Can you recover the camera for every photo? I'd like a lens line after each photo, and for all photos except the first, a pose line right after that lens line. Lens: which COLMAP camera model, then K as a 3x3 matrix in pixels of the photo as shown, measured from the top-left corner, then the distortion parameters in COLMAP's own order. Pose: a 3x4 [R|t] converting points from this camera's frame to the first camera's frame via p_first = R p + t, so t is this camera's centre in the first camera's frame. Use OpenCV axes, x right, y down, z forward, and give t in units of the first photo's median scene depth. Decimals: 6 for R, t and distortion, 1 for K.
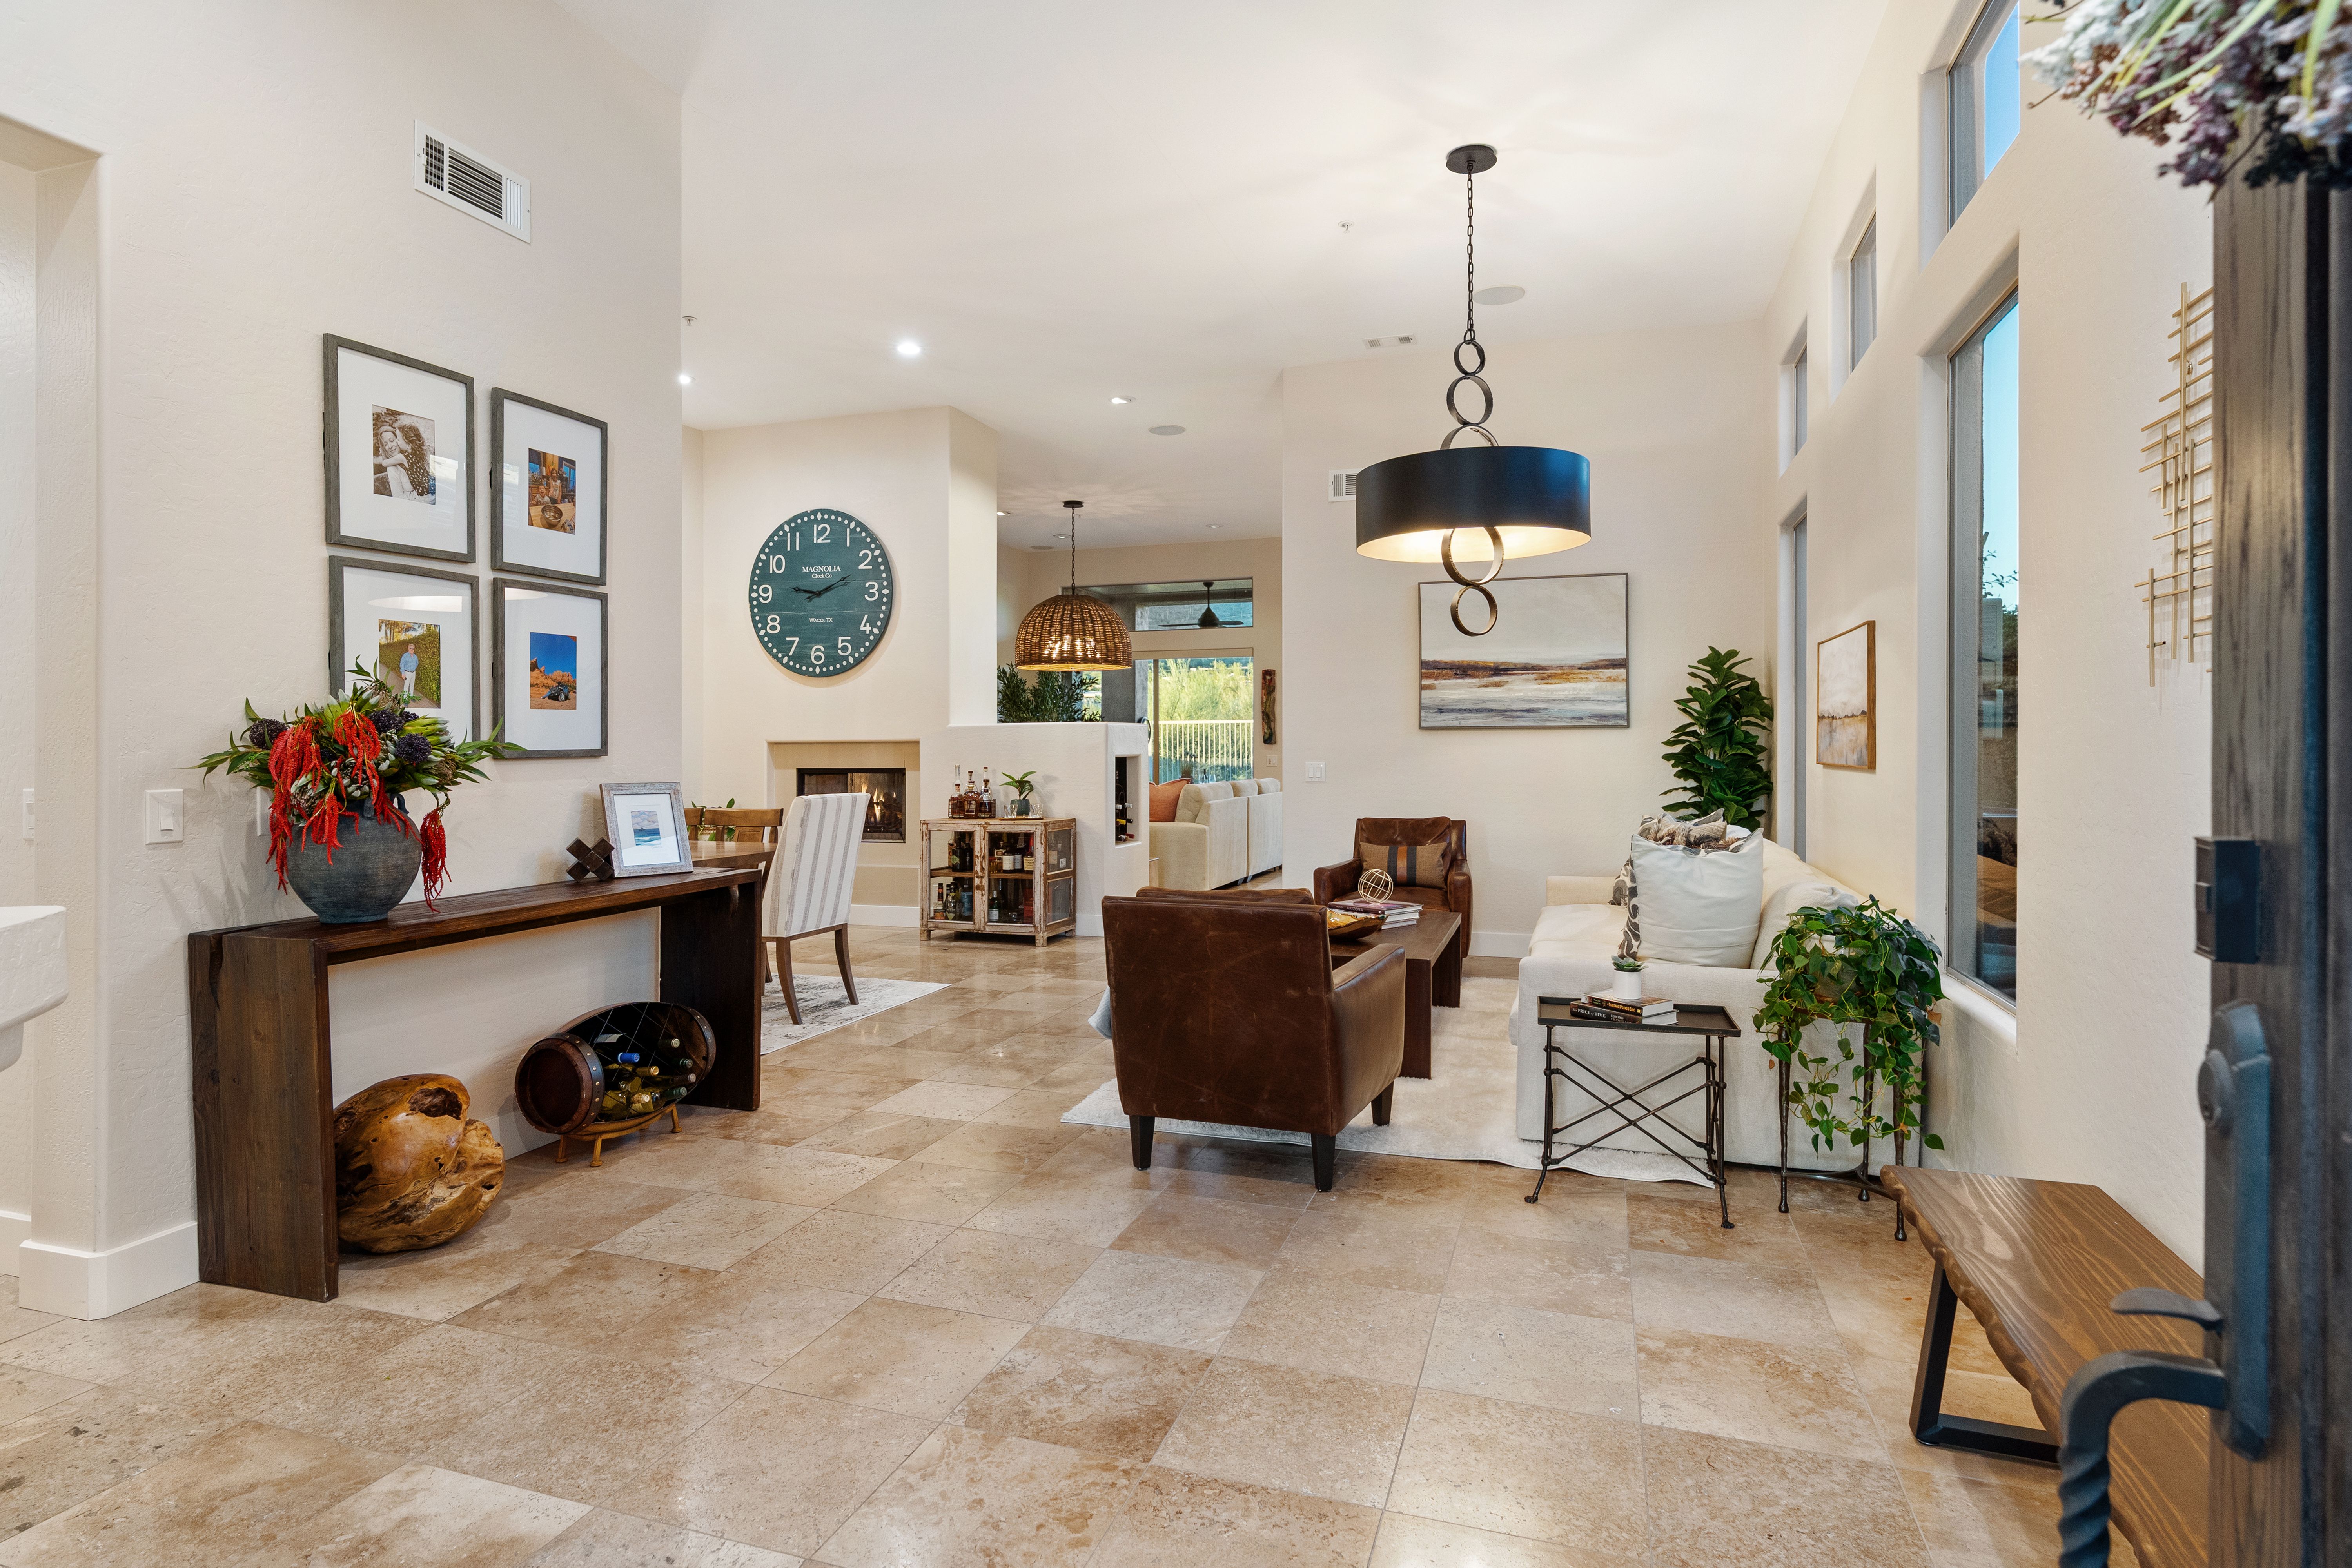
lens RADIAL K [[1230.2, 0, 1177.6], [0, 1230.2, 760.6], [0, 0, 1]] dist [-0.001430, -0.000024]
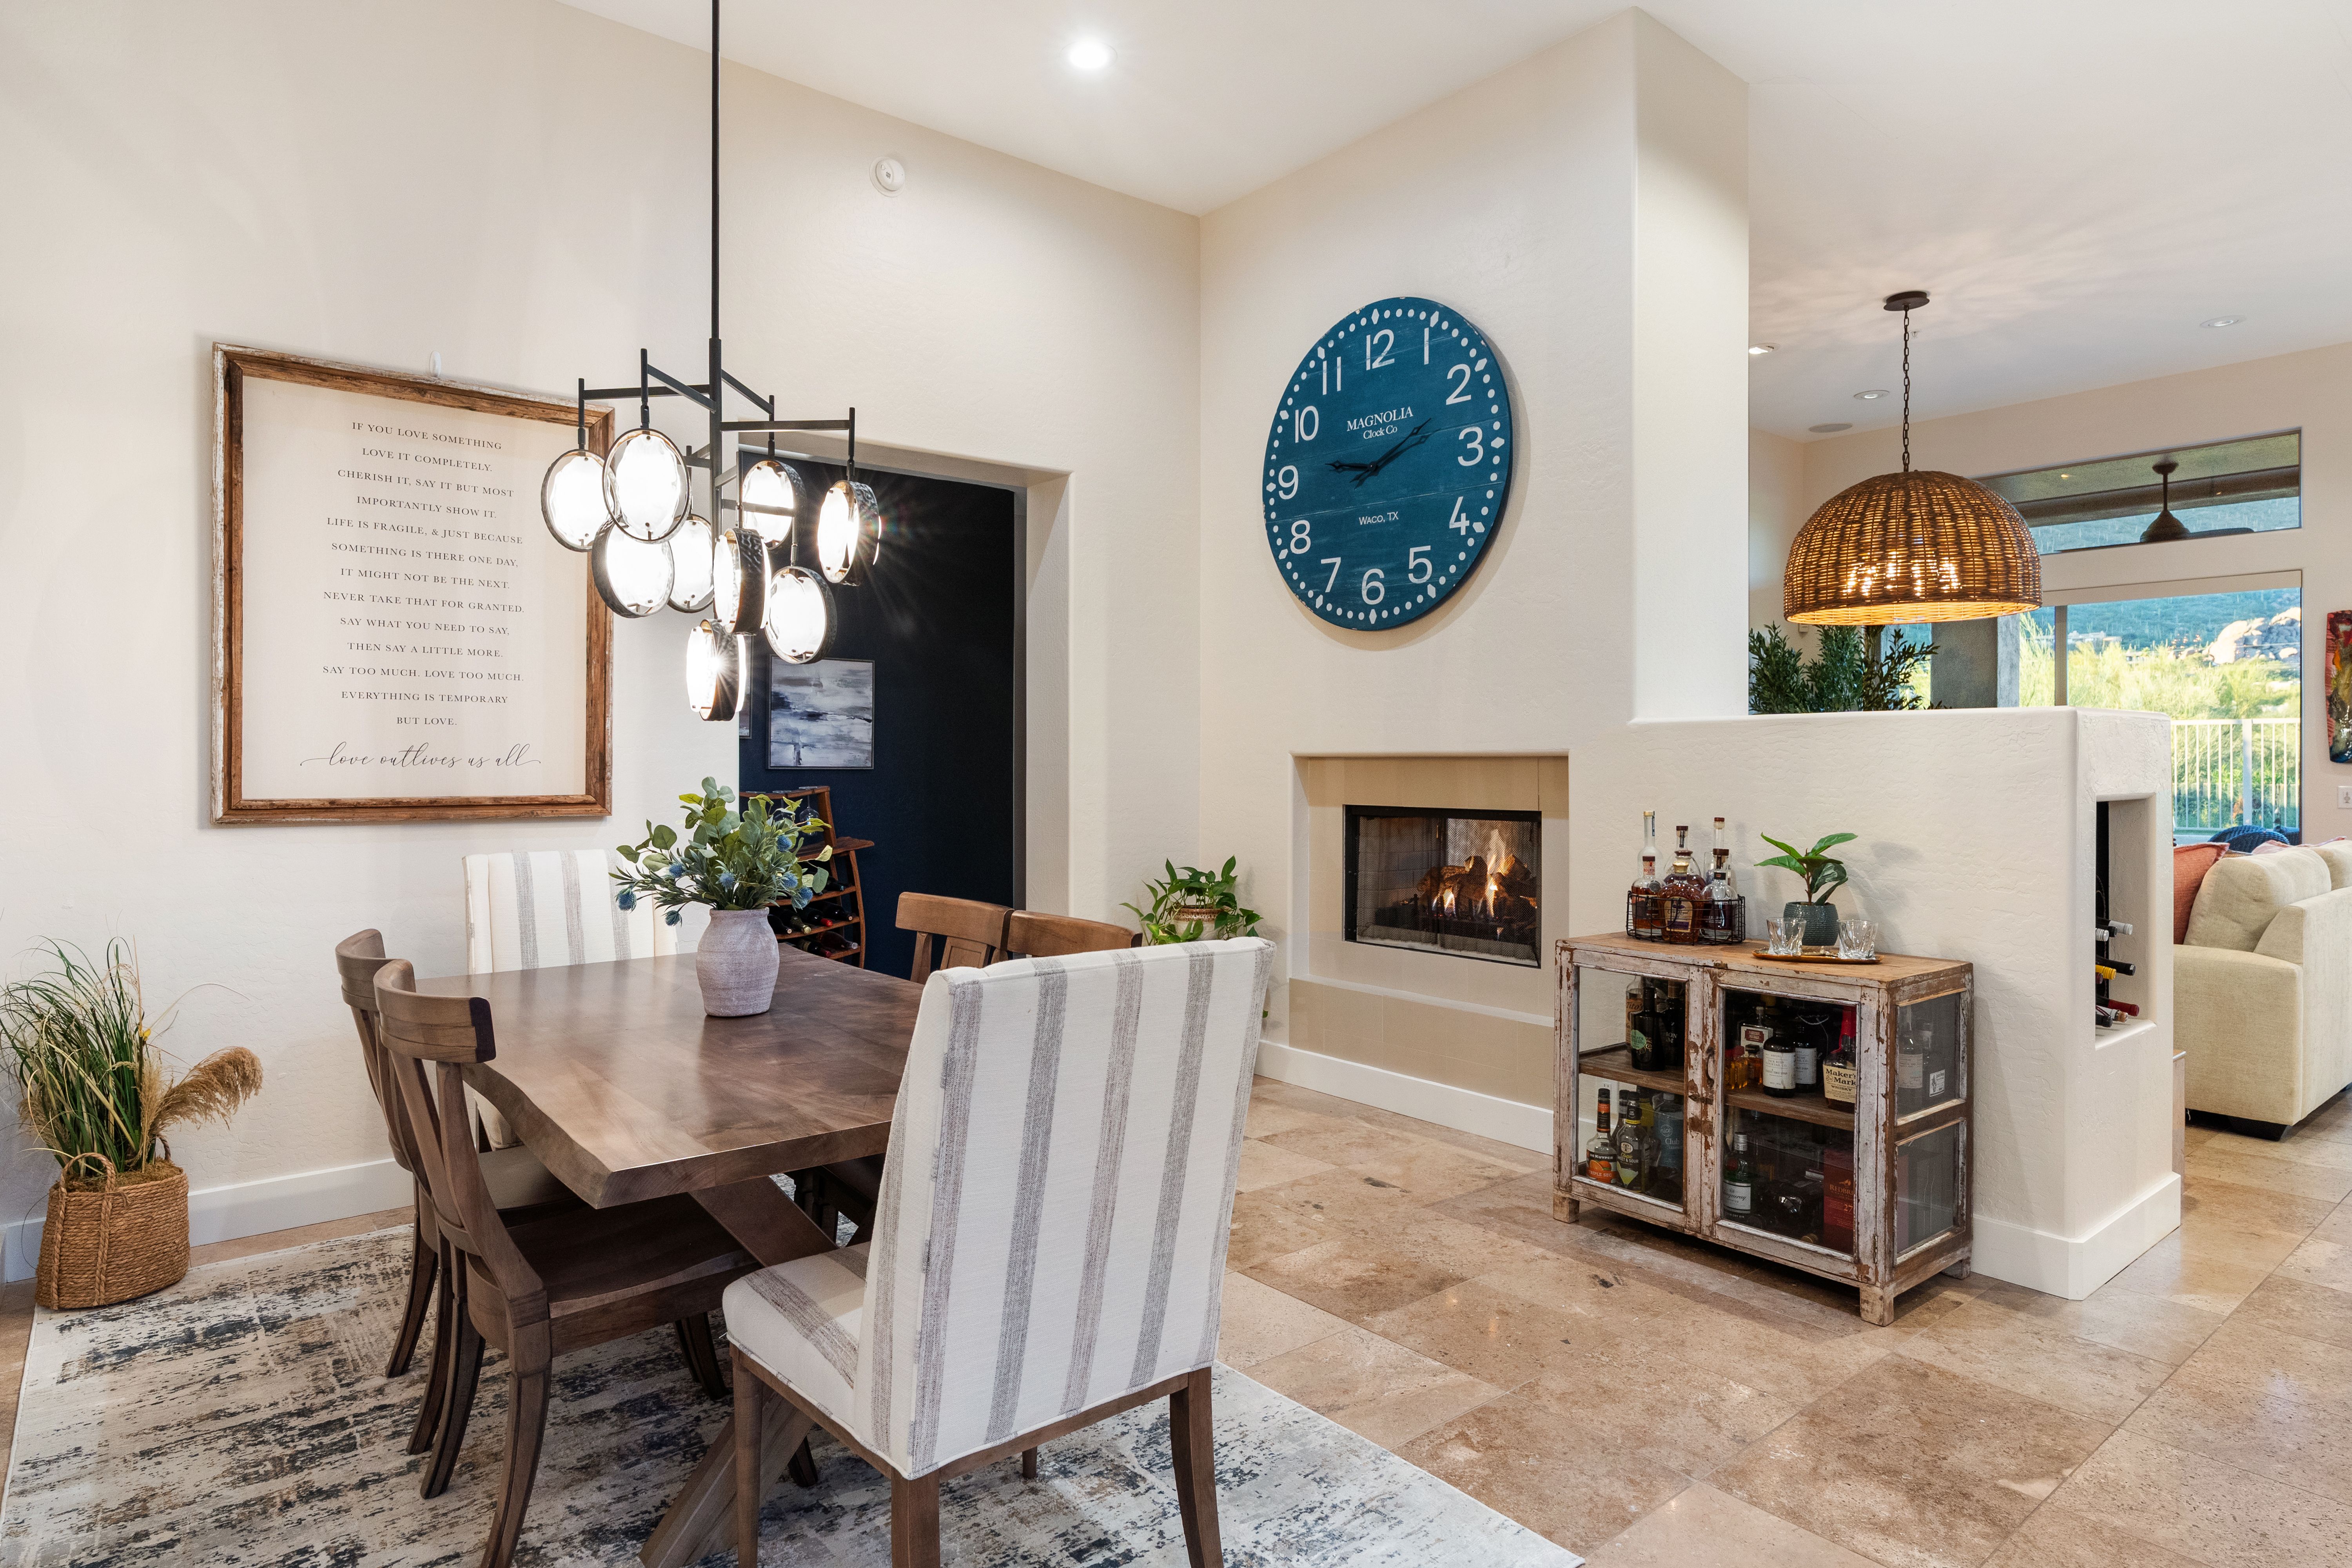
lens RADIAL K [[1300.2, 0, 1165.5], [0, 1300.2, 740.3], [0, 0, 1]] dist [-0.006688, 0.001806]
pose [[0.844493, 0.000339, -0.535567, -0.075038], [-0.013309, 0.999704, -0.020352, -0.009457], [0.535401, 0.024315, 0.844248, 0.502294]]
